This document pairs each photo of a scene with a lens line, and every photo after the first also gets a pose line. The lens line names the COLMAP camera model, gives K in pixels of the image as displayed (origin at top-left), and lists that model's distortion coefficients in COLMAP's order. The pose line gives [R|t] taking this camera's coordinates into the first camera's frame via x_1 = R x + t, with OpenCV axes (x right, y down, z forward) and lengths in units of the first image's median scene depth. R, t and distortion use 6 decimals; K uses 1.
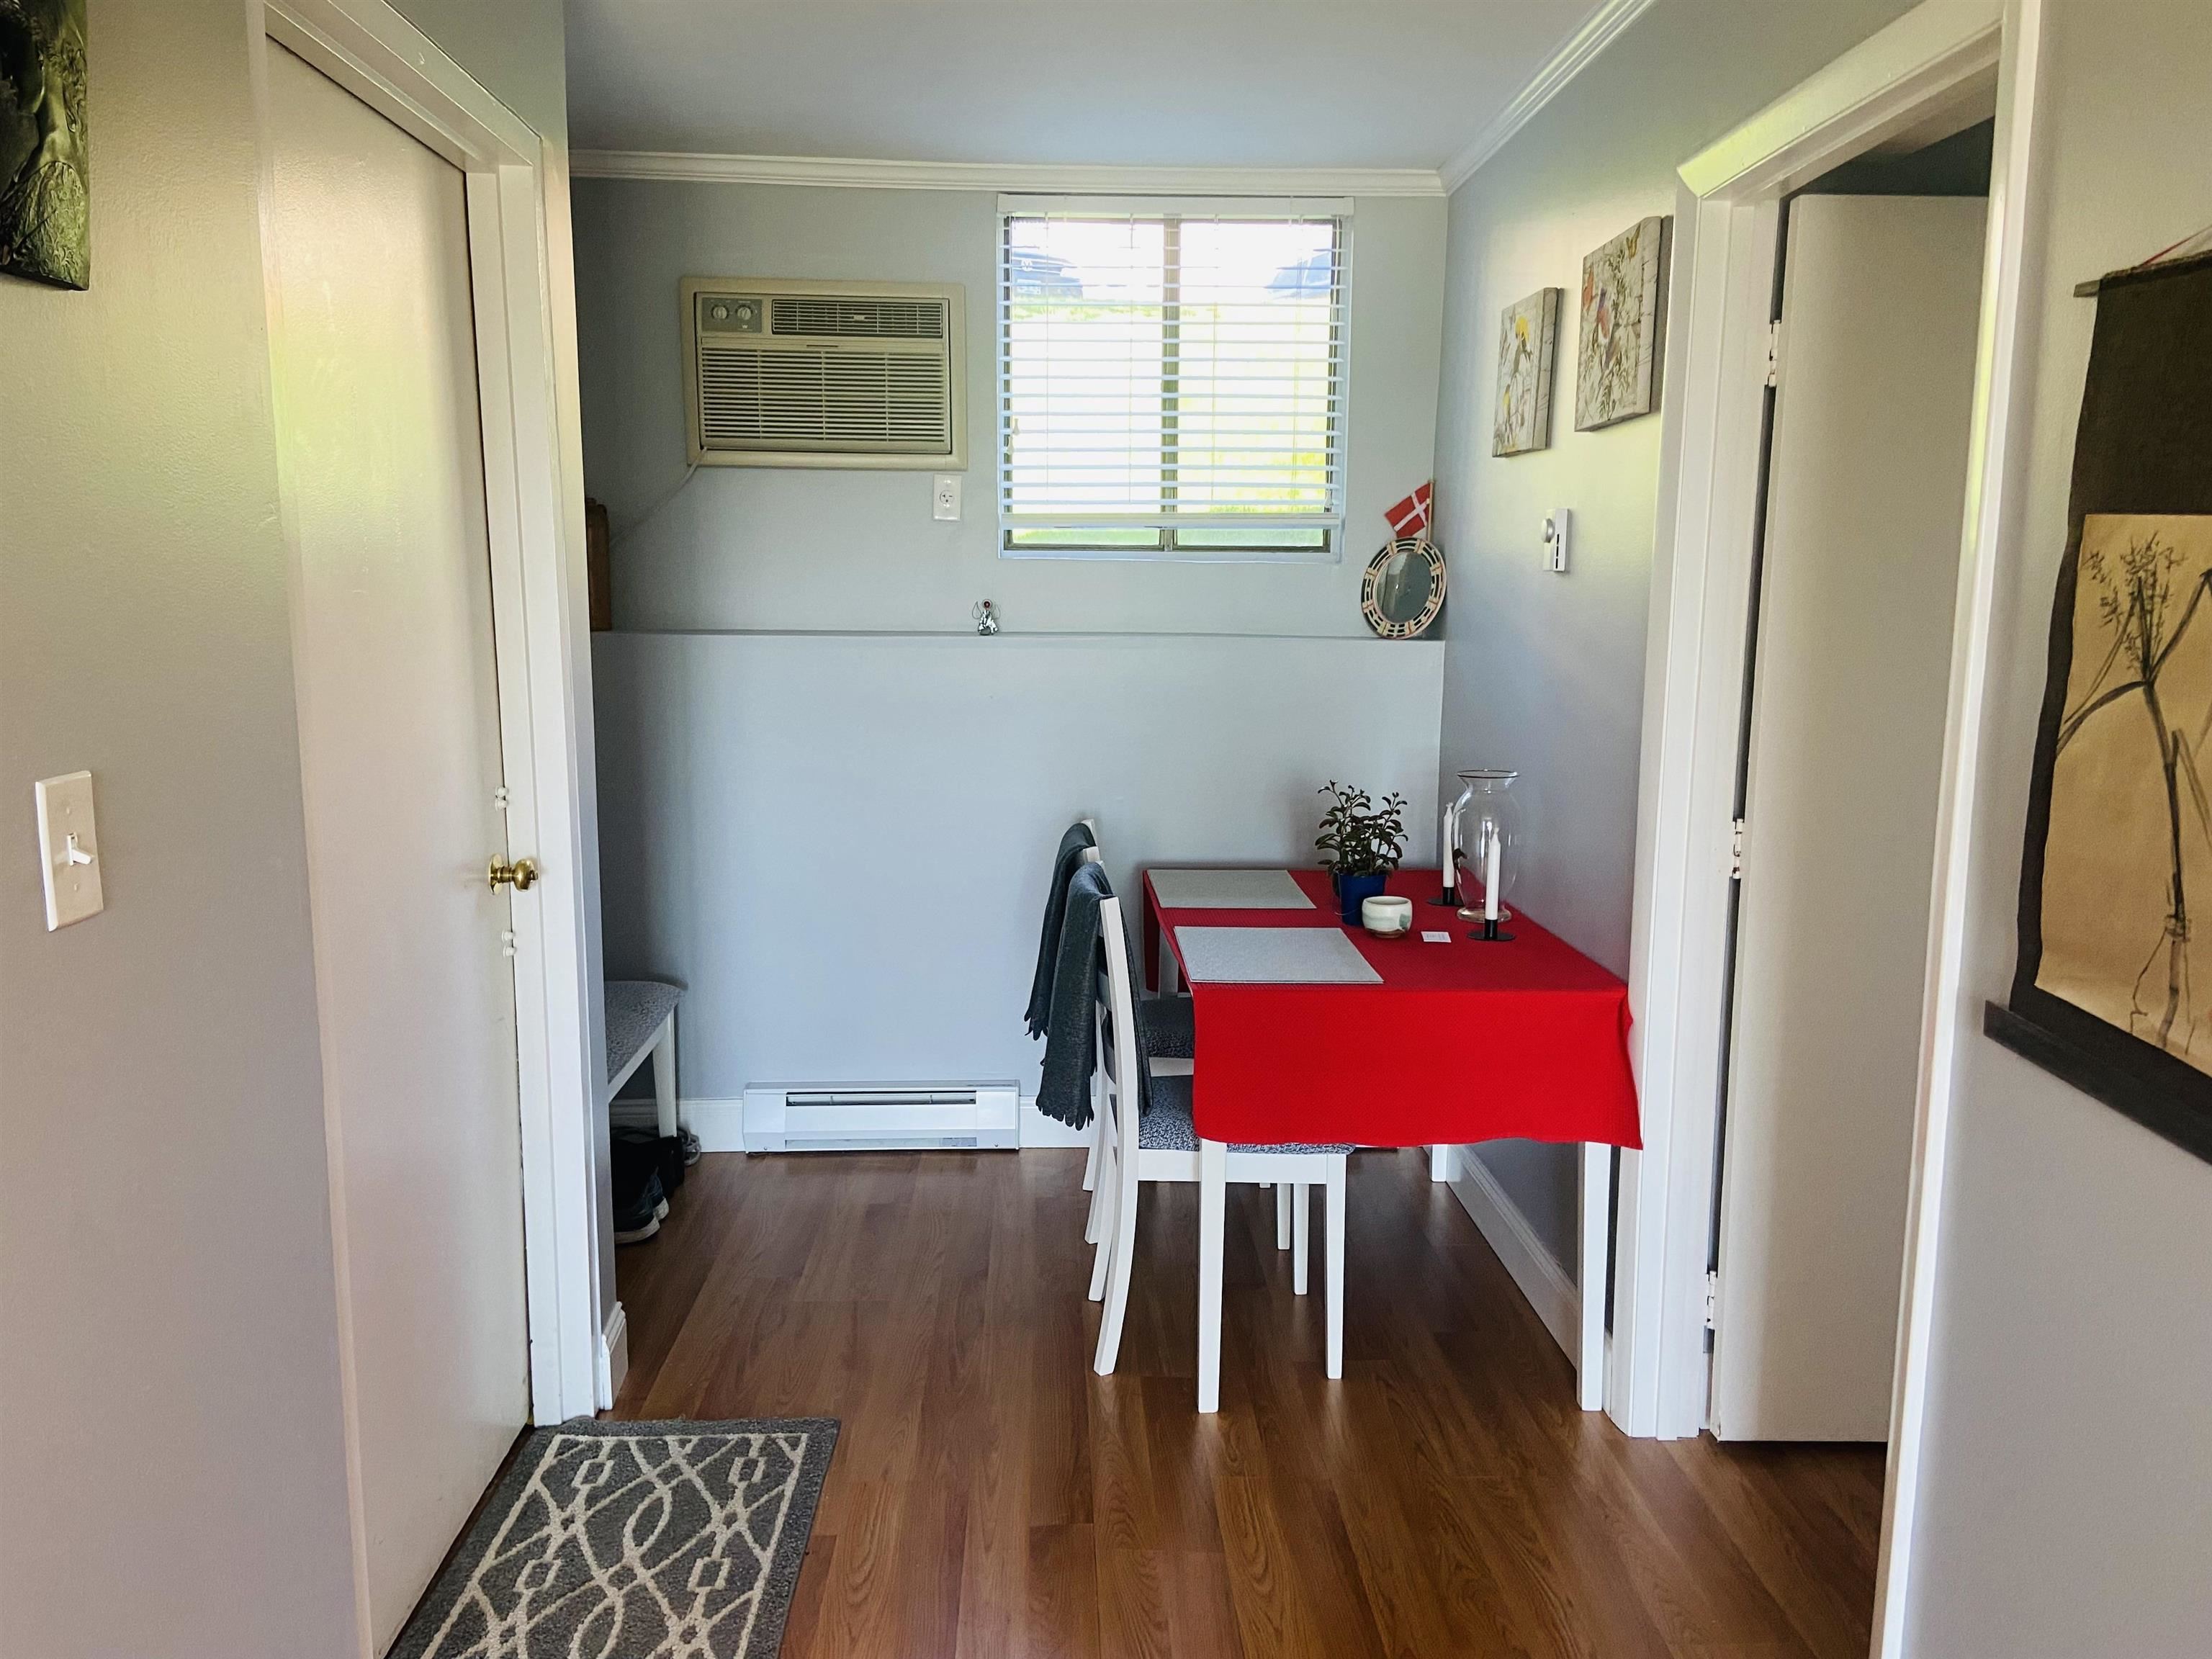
lens RADIAL K [[1657.4, 0, 1106.4], [0, 1657.4, 845.7], [0, 0, 1]] dist [0.134099, -0.151882]
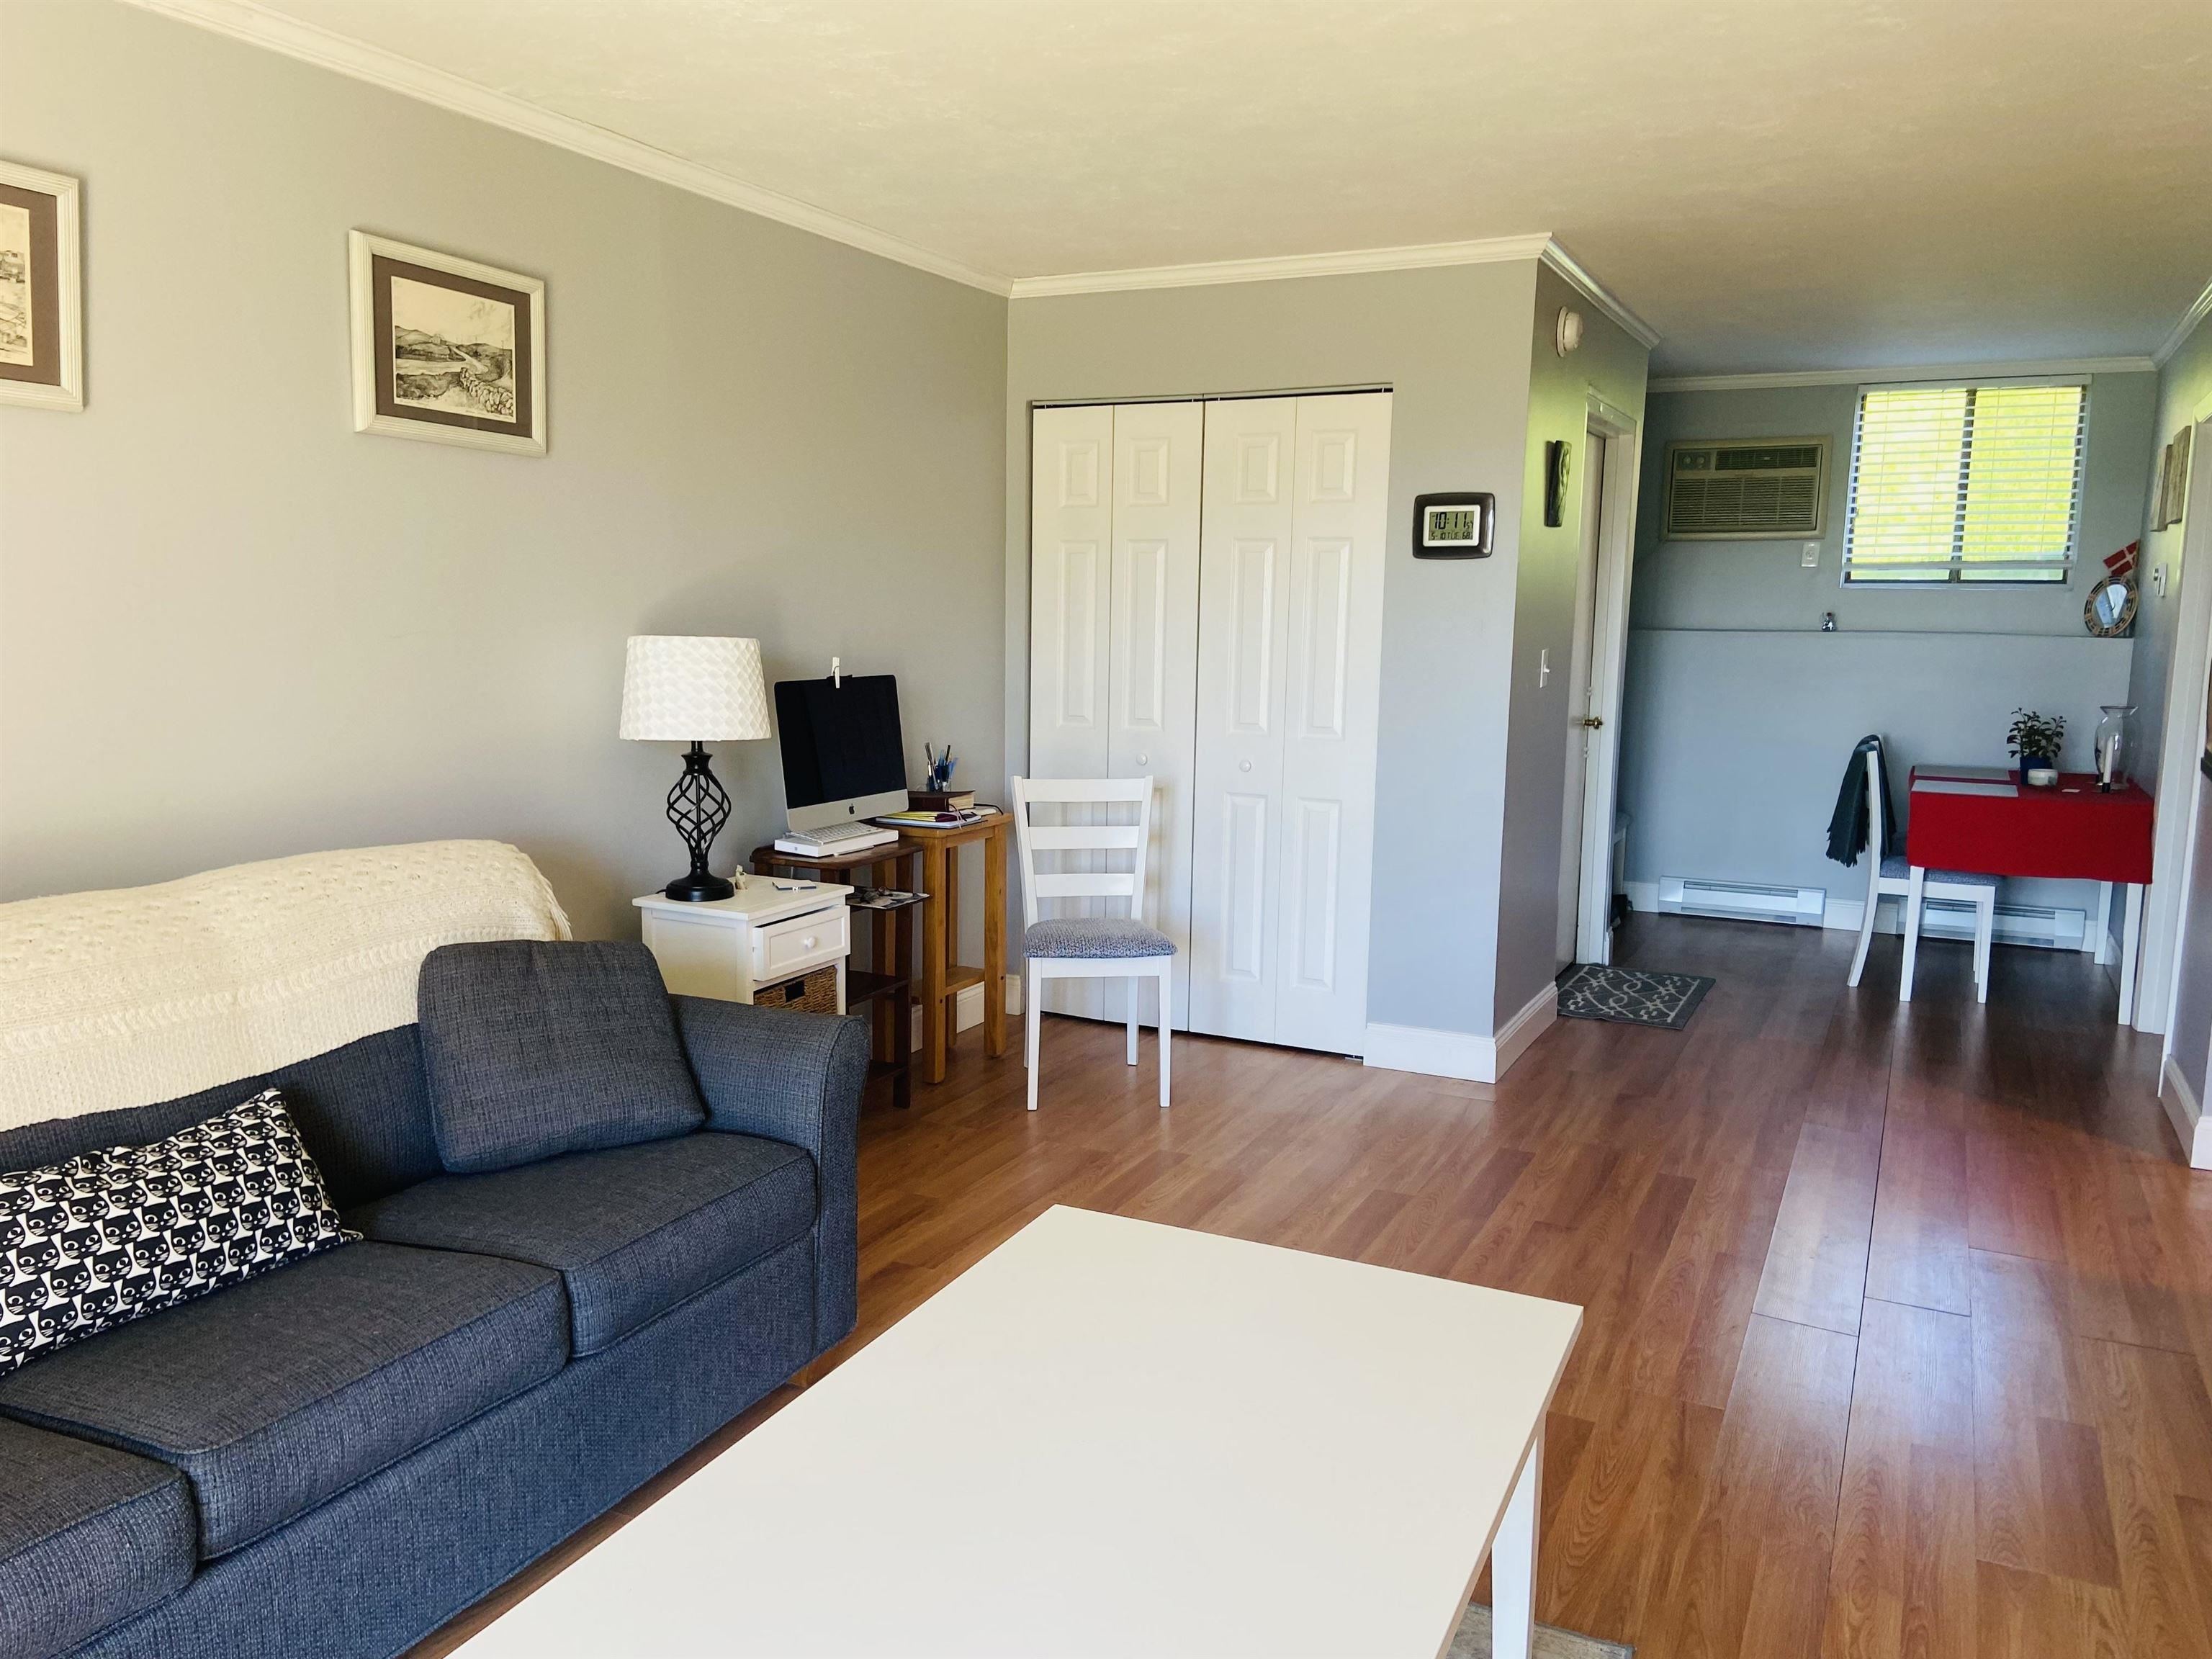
lens RADIAL K [[1657.4, 0, 1106.4], [0, 1657.4, 845.7], [0, 0, 1]] dist [0.134099, -0.151882]
pose [[0.878544, 0.074255, -0.471855, 0.118557], [-0.081457, 0.996663, 0.005180, 0.151012], [0.470665, 0.033885, 0.881661, -0.925715]]
